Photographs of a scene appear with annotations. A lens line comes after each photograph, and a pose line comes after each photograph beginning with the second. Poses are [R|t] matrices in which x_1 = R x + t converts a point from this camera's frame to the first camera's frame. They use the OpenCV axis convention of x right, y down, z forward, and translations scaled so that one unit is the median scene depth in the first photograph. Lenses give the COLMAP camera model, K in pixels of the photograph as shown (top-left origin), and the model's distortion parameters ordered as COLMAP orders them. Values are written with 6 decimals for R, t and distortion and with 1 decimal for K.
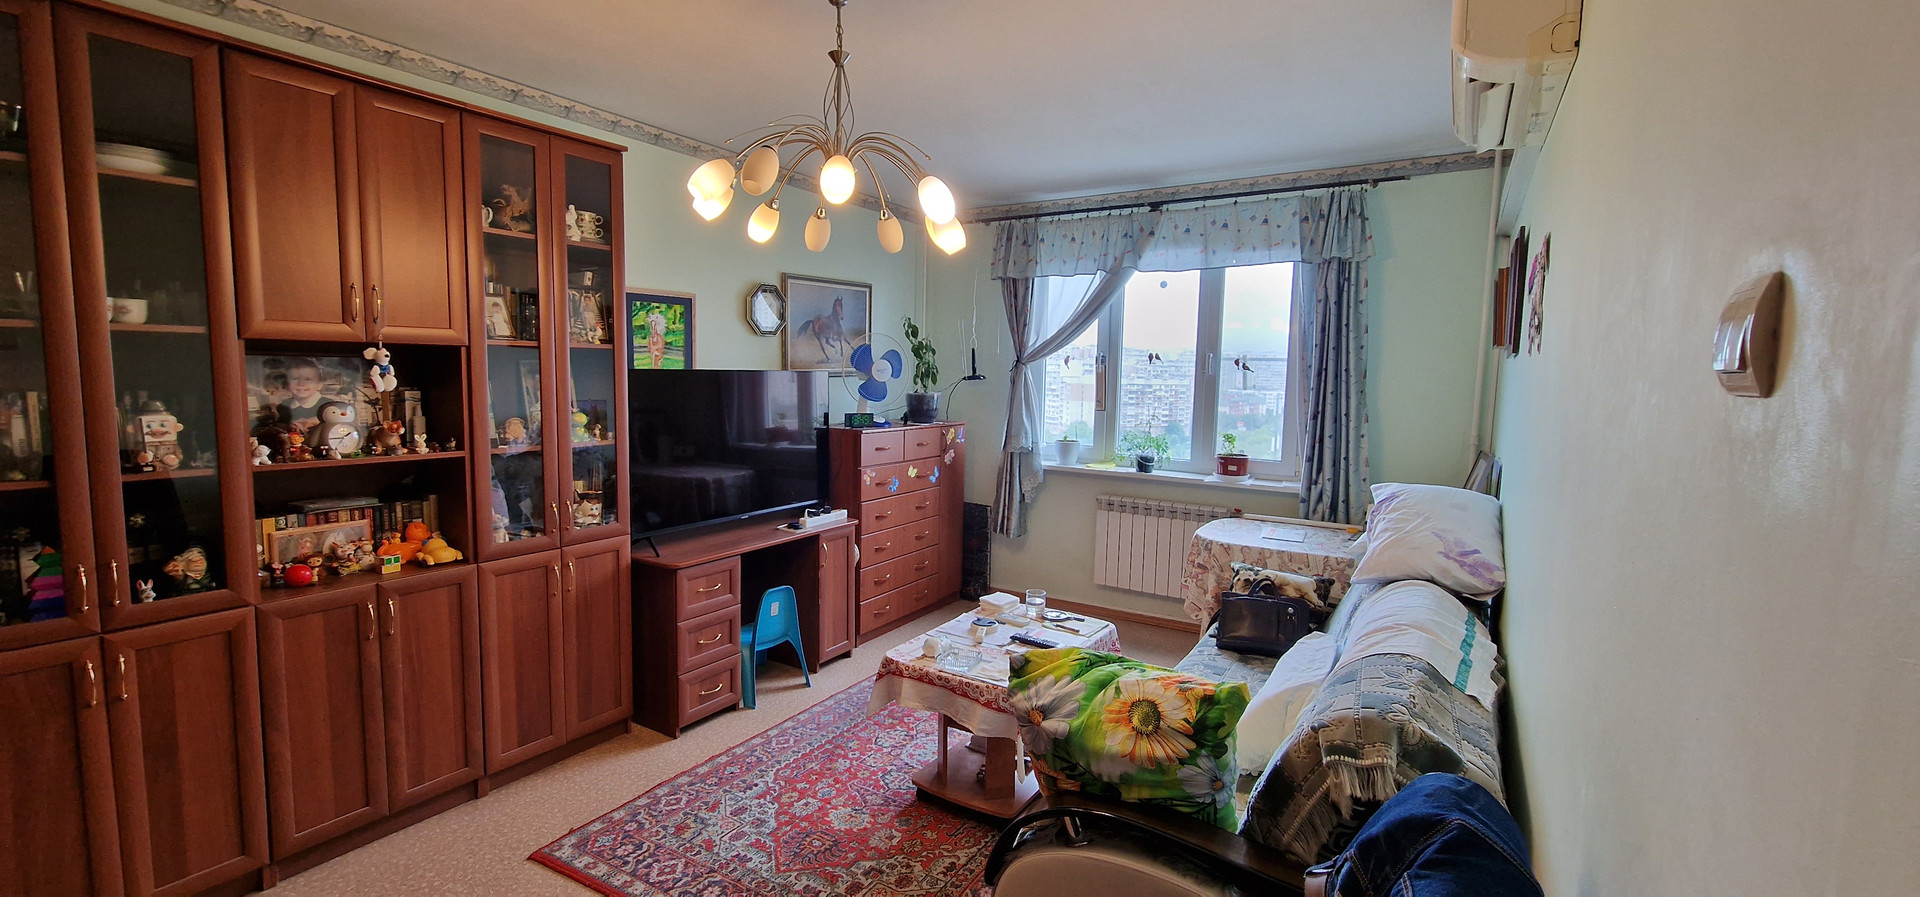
lens RADIAL K [[789.8, 0, 958.0], [0, 789.8, 446.9], [0, 0, 1]] dist [-0.001257, -0.000098]
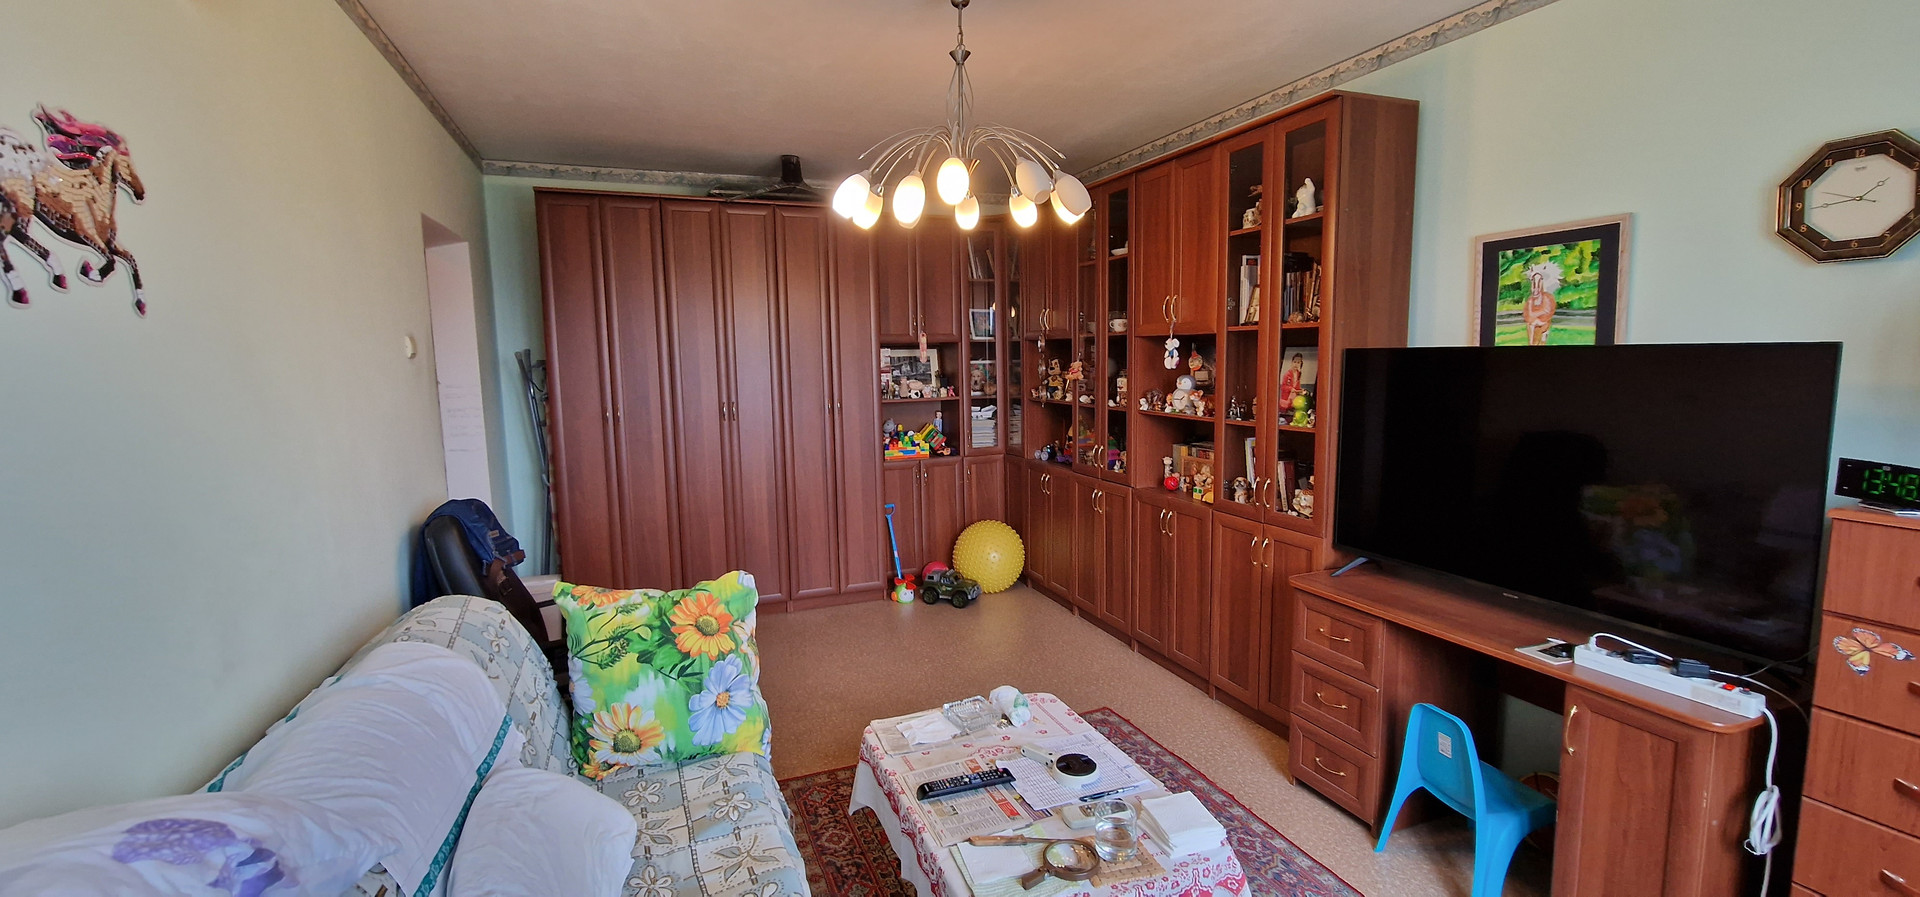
lens RADIAL K [[789.8, 0, 960.1], [0, 789.8, 439.8], [0, 0, 1]] dist [-0.001257, -0.000098]
pose [[-0.590776, 0.081280, -0.802731, 0.439577], [-0.073673, 0.985322, 0.153989, -0.086854], [0.803465, 0.150112, -0.576117, 0.994870]]
